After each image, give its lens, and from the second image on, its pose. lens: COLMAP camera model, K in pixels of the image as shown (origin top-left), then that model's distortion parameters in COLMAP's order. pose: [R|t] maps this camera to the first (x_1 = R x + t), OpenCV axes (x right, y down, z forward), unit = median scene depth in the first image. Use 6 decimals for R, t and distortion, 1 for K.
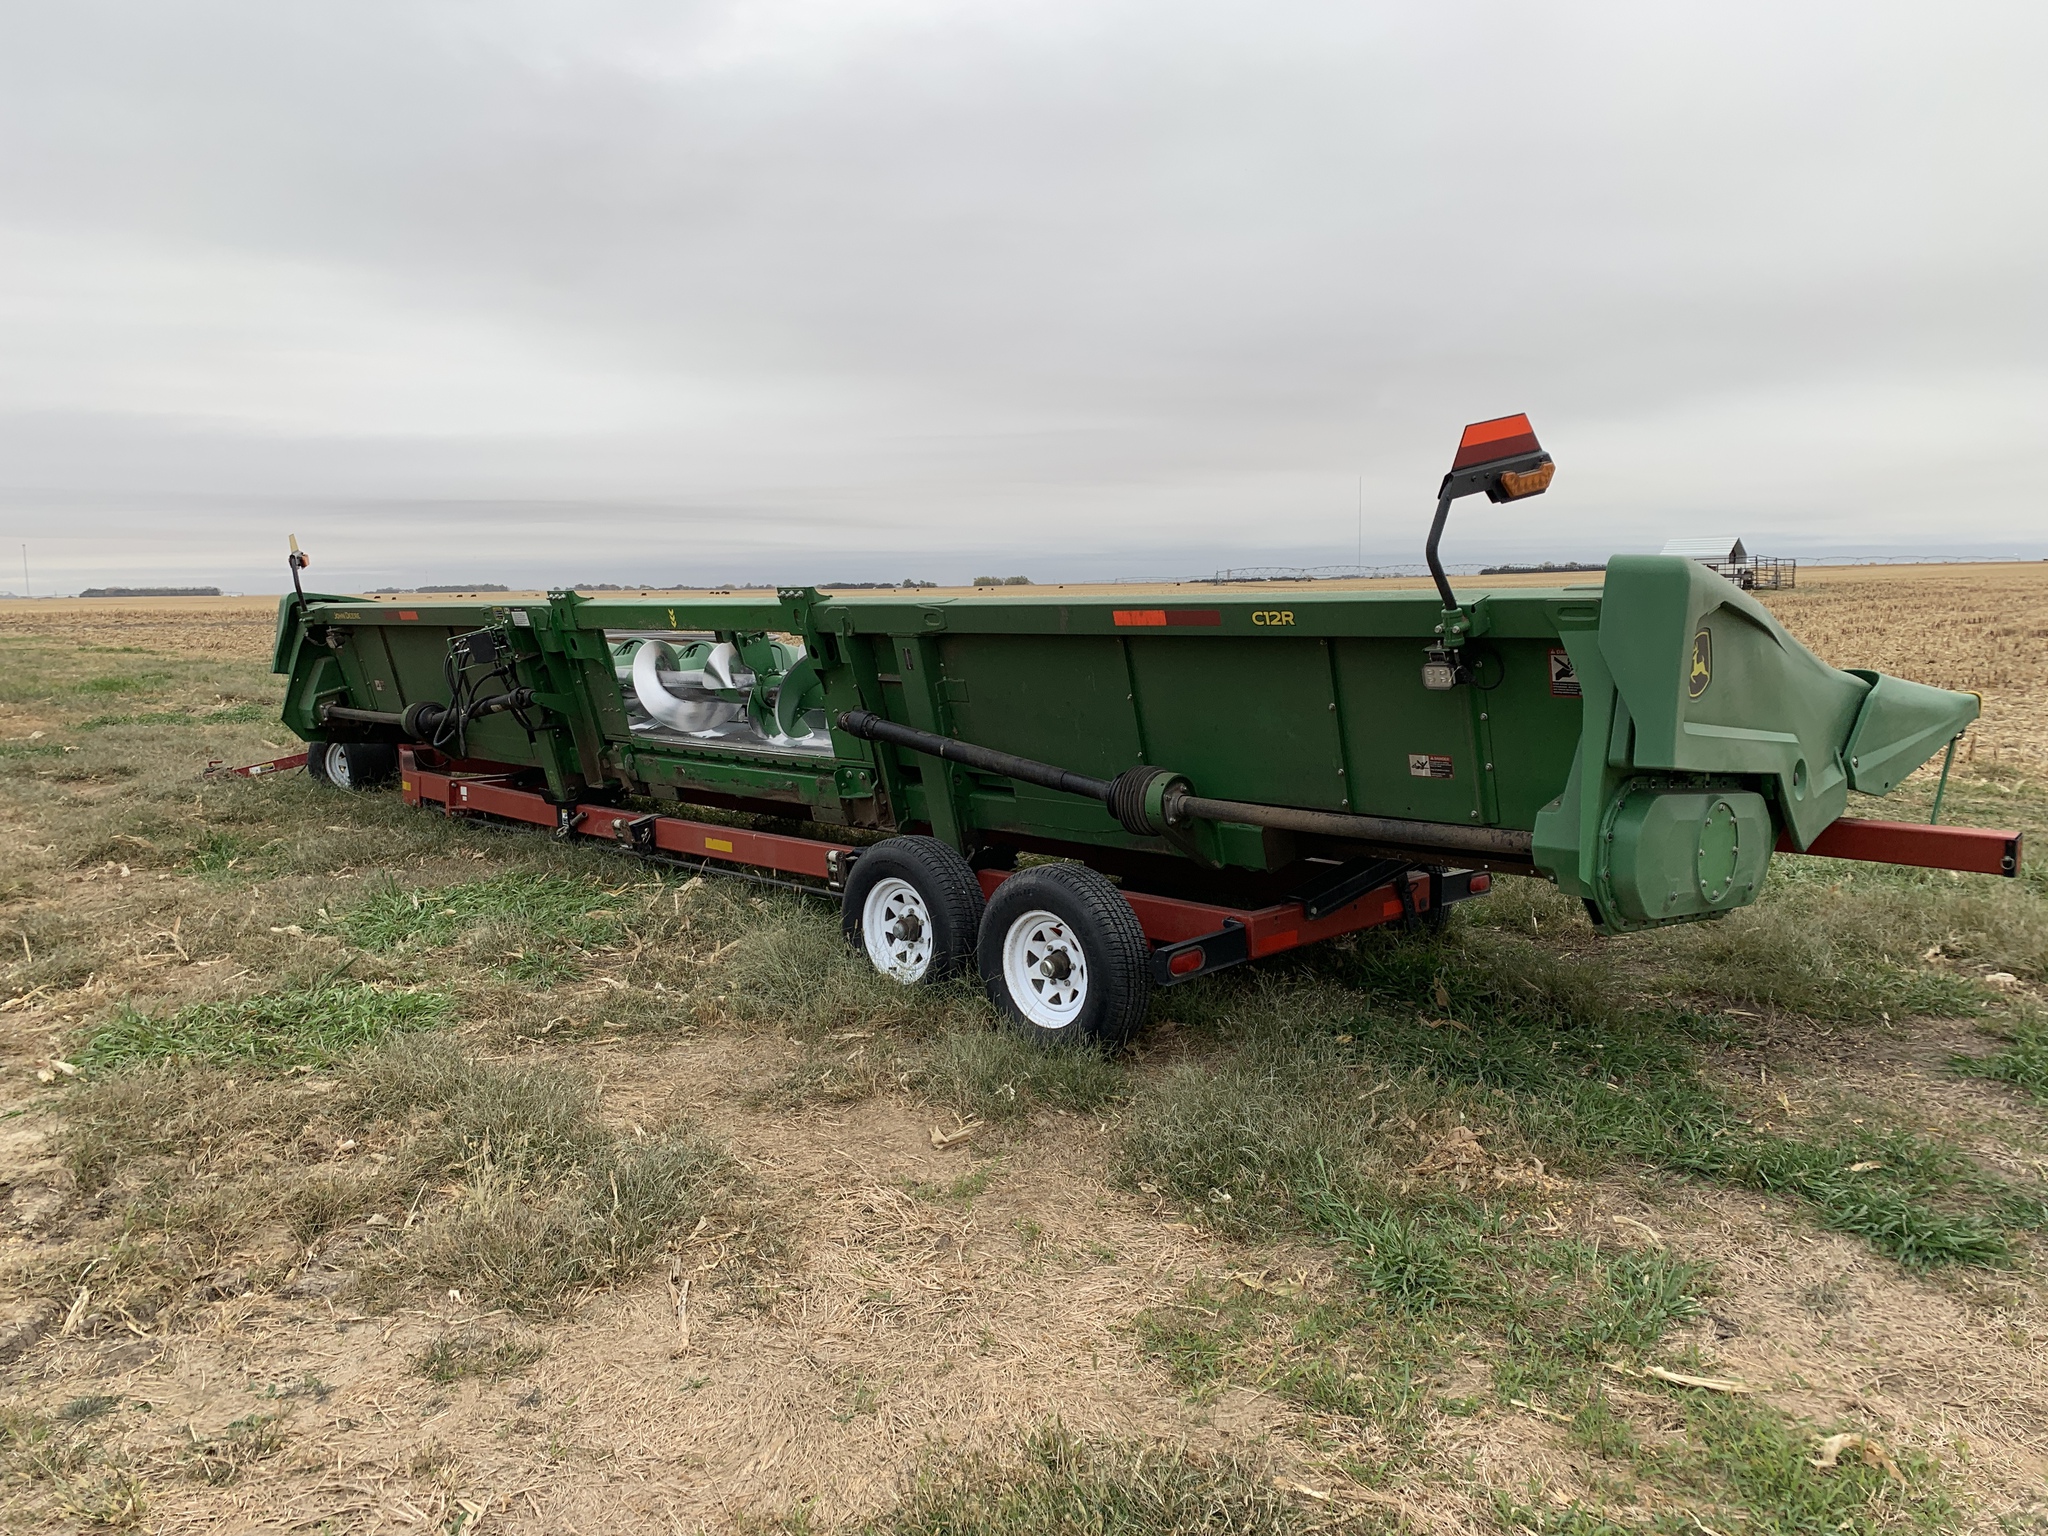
lens RADIAL K [[1534.1, 0, 1024.0], [0, 1534.1, 768.0], [0, 0, 1]] dist [0.073201, -0.088644]
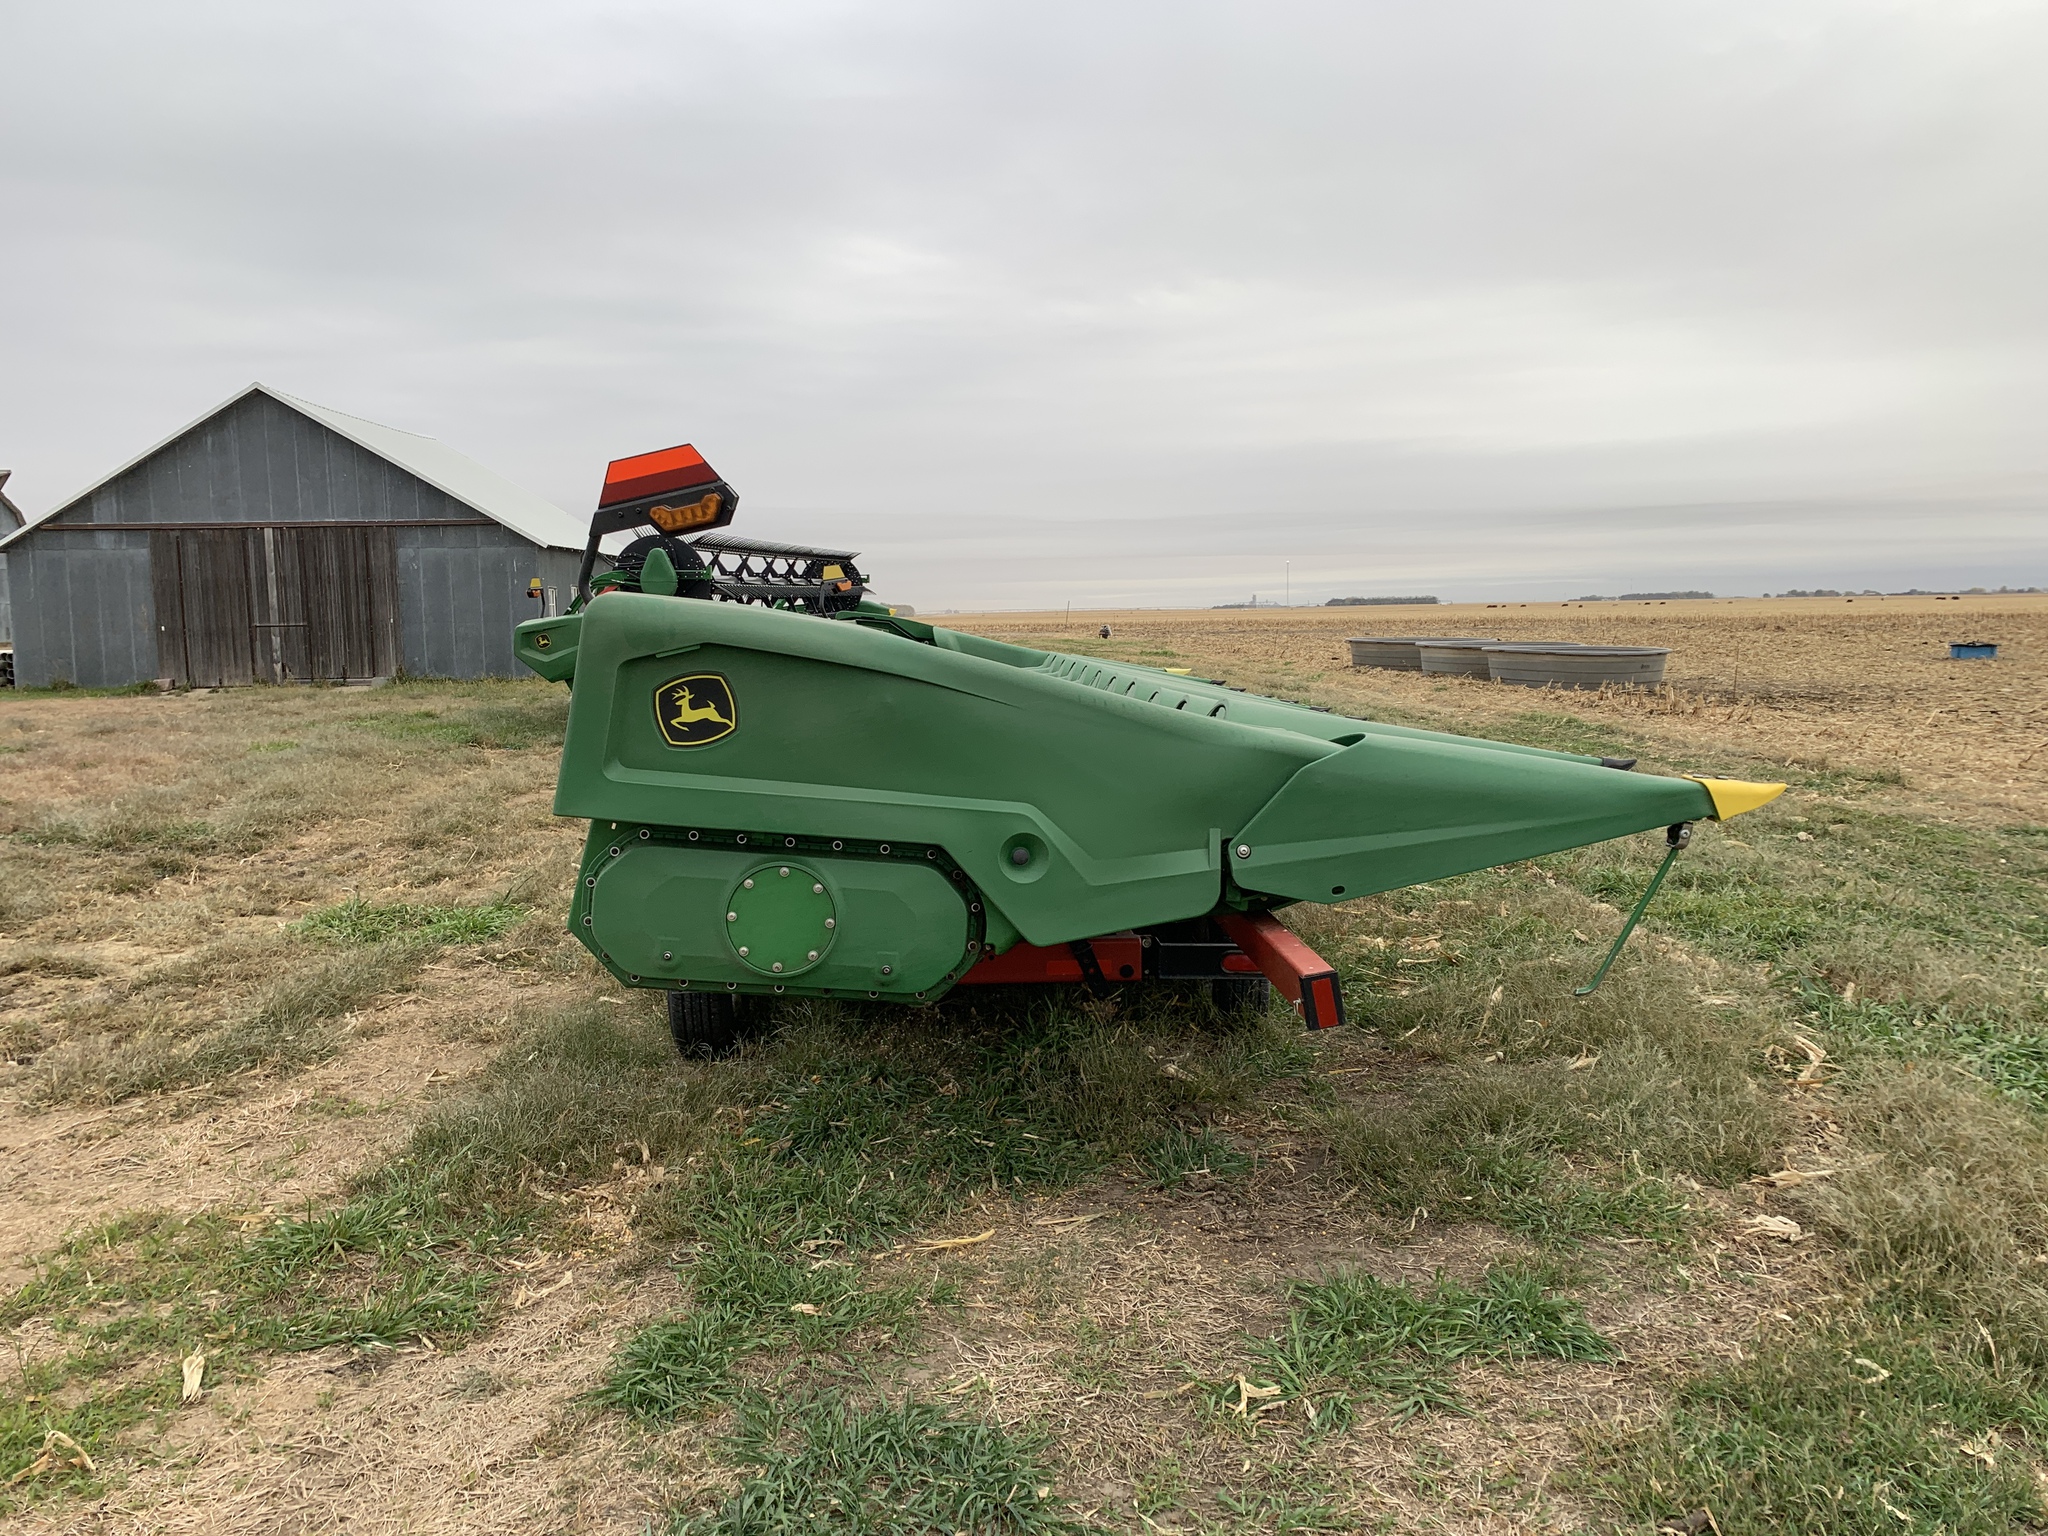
lens RADIAL K [[1534.1, 0, 1024.0], [0, 1534.1, 768.0], [0, 0, 1]] dist [0.073201, -0.088644]
pose [[0.734577, 0.072807, -0.674608, 1.163383], [-0.075847, 0.996806, 0.024991, -0.067880], [0.674273, 0.032809, 0.737753, 0.441880]]
